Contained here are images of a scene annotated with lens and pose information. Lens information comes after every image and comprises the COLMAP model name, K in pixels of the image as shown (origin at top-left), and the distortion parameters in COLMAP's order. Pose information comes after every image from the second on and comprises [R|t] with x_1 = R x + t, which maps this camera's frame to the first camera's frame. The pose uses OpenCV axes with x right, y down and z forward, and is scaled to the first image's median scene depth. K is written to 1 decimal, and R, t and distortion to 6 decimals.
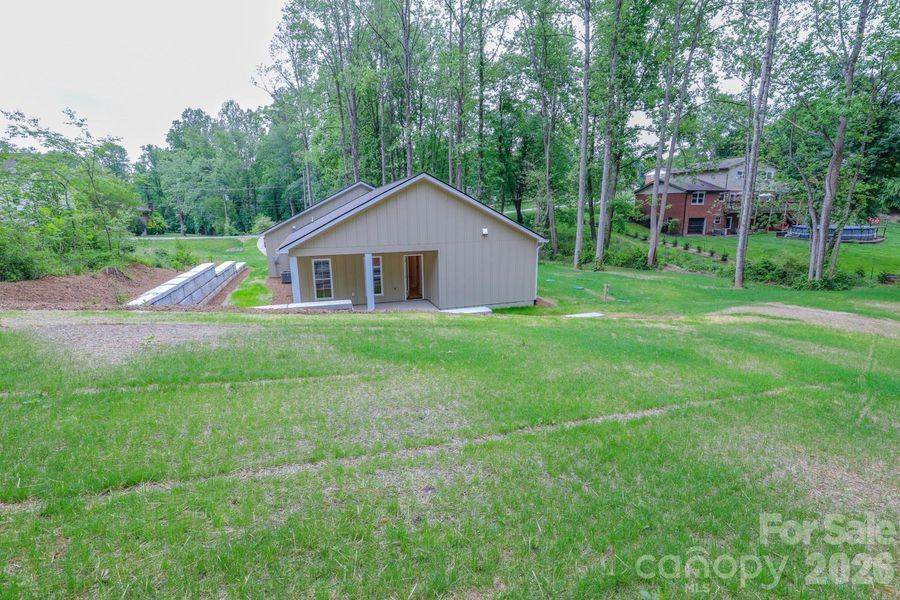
lens RADIAL K [[412.1, 0, 446.4], [0, 412.1, 310.9], [0, 0, 1]] dist [-0.035111, 0.000205]
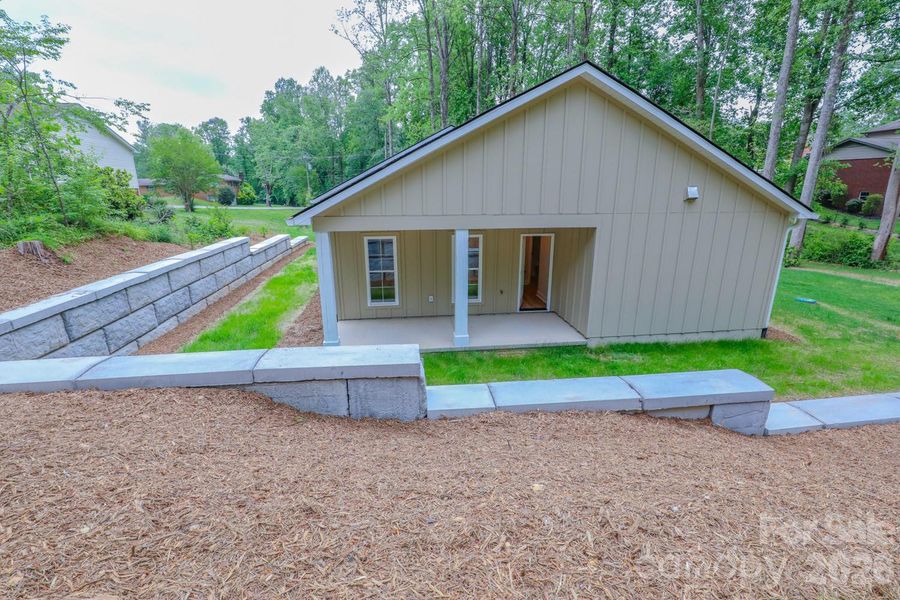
lens RADIAL K [[412.1, 0, 446.4], [0, 412.1, 310.9], [0, 0, 1]] dist [-0.035111, 0.000205]
pose [[0.979705, 0.063800, -0.190020, -0.032160], [-0.053394, 0.996806, 0.059393, -0.020891], [0.193202, -0.048041, 0.979982, 0.150416]]
